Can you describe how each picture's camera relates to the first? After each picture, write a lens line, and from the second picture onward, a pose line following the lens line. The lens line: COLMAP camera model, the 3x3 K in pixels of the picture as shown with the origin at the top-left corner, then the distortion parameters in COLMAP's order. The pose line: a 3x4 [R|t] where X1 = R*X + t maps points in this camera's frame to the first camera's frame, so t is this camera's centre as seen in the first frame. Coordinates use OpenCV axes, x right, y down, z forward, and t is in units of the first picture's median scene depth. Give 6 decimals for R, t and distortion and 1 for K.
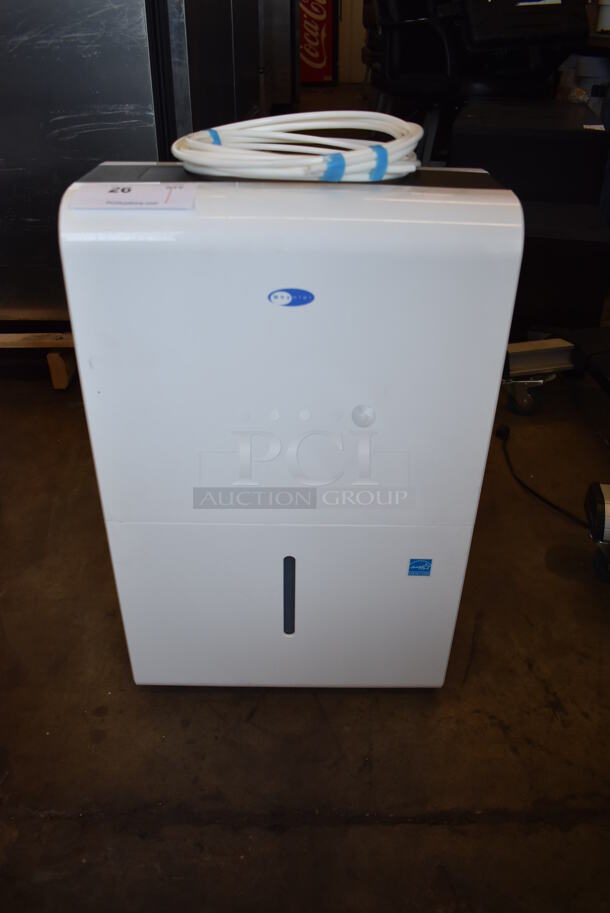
lens RADIAL K [[705.3, 0, 308.1], [0, 705.3, 457.5], [0, 0, 1]] dist [-0.093959, 0.013416]
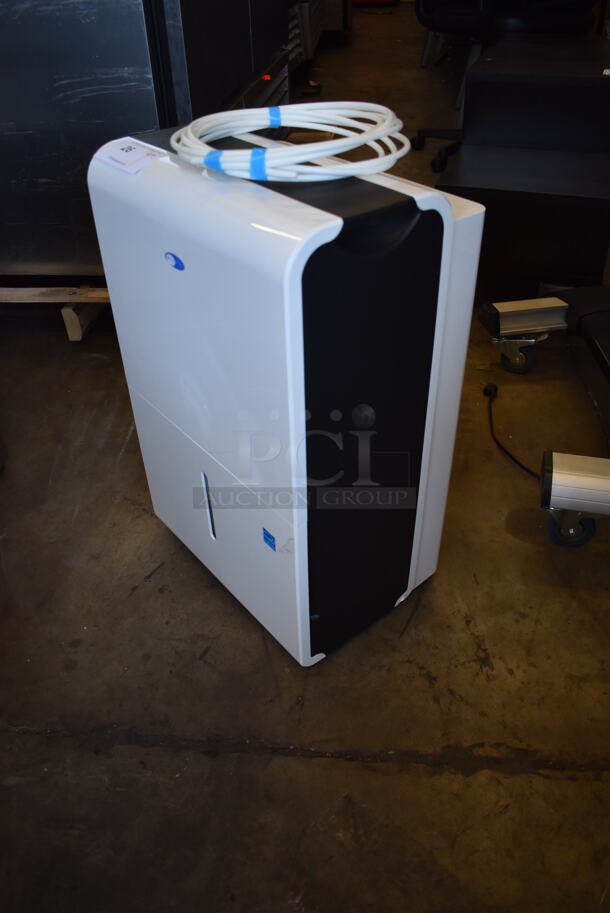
lens RADIAL K [[705.3, 0, 305.2], [0, 705.3, 457.8], [0, 0, 1]] dist [-0.093959, 0.013416]
pose [[0.995601, 0.026700, -0.089806, 0.158653], [-0.017864, 0.995046, 0.097799, -0.052443], [0.091972, -0.095765, 0.991146, -0.065786]]
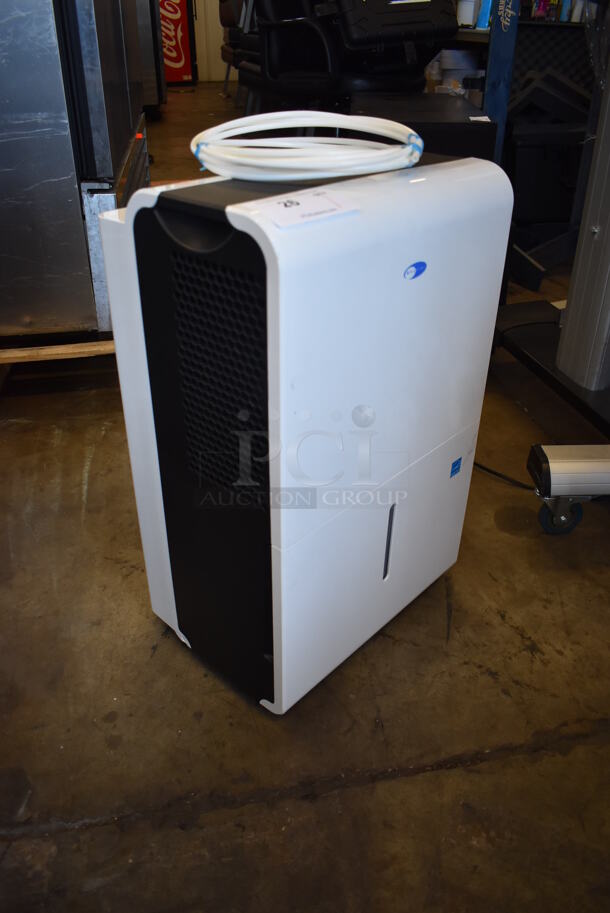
lens RADIAL K [[705.3, 0, 308.1], [0, 705.3, 458.4], [0, 0, 1]] dist [-0.093959, 0.013416]
pose [[0.982277, -0.101324, 0.157689, -0.127272], [0.100596, 0.994847, 0.012615, 0.007766], [-0.158154, 0.003472, 0.987408, -0.036198]]
